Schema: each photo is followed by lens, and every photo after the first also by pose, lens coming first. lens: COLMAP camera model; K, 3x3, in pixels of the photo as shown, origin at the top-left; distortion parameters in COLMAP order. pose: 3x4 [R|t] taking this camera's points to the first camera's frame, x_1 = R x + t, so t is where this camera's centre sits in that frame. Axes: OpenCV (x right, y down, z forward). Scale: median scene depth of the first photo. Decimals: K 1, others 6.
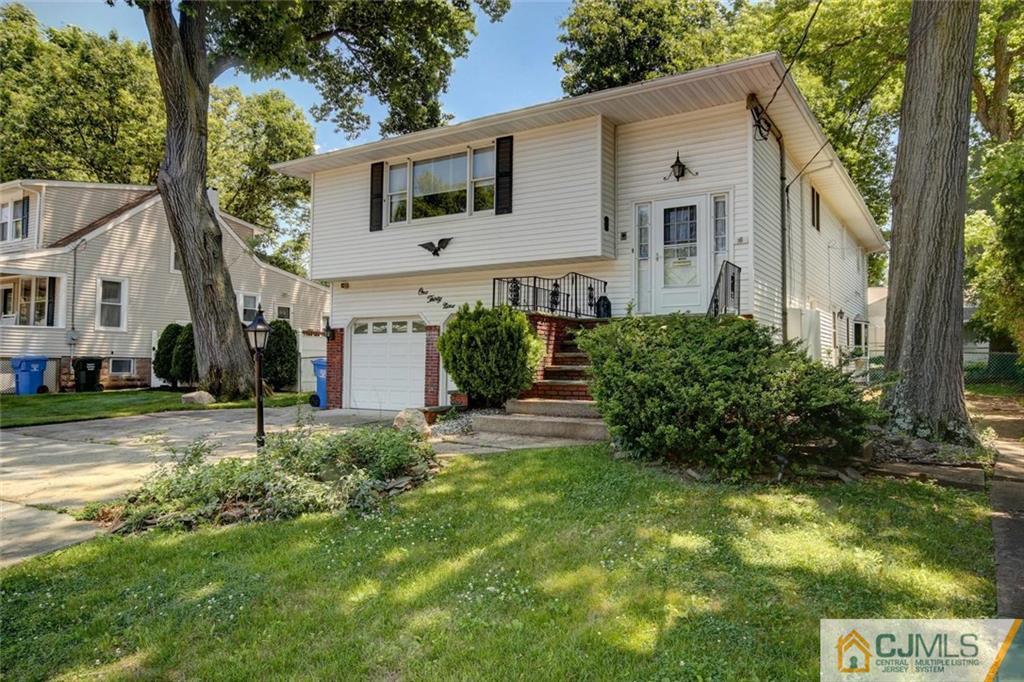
lens RADIAL K [[636.5, 0, 493.9], [0, 636.5, 340.1], [0, 0, 1]] dist [0.004023, 0.003233]
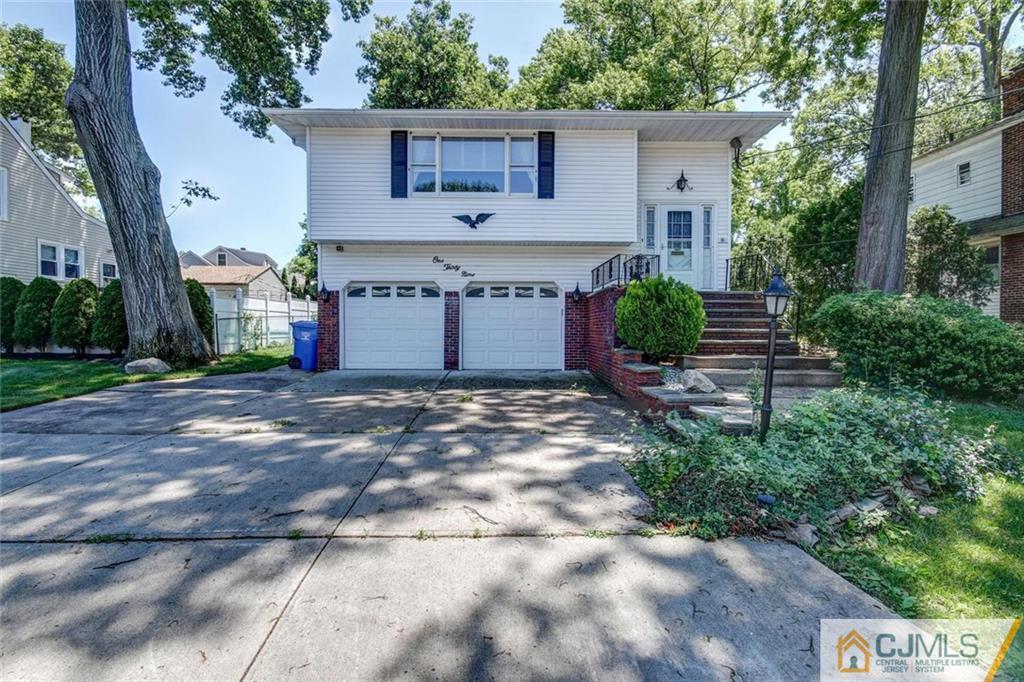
lens RADIAL K [[468.0, 0, 507.9], [0, 468.0, 338.4], [0, 0, 1]] dist [-0.002372, -0.000228]
pose [[0.860295, -0.015012, 0.509575, -0.428220], [-0.018947, 0.997934, 0.061387, 0.006855], [-0.509444, -0.062465, 0.858234, 0.245732]]
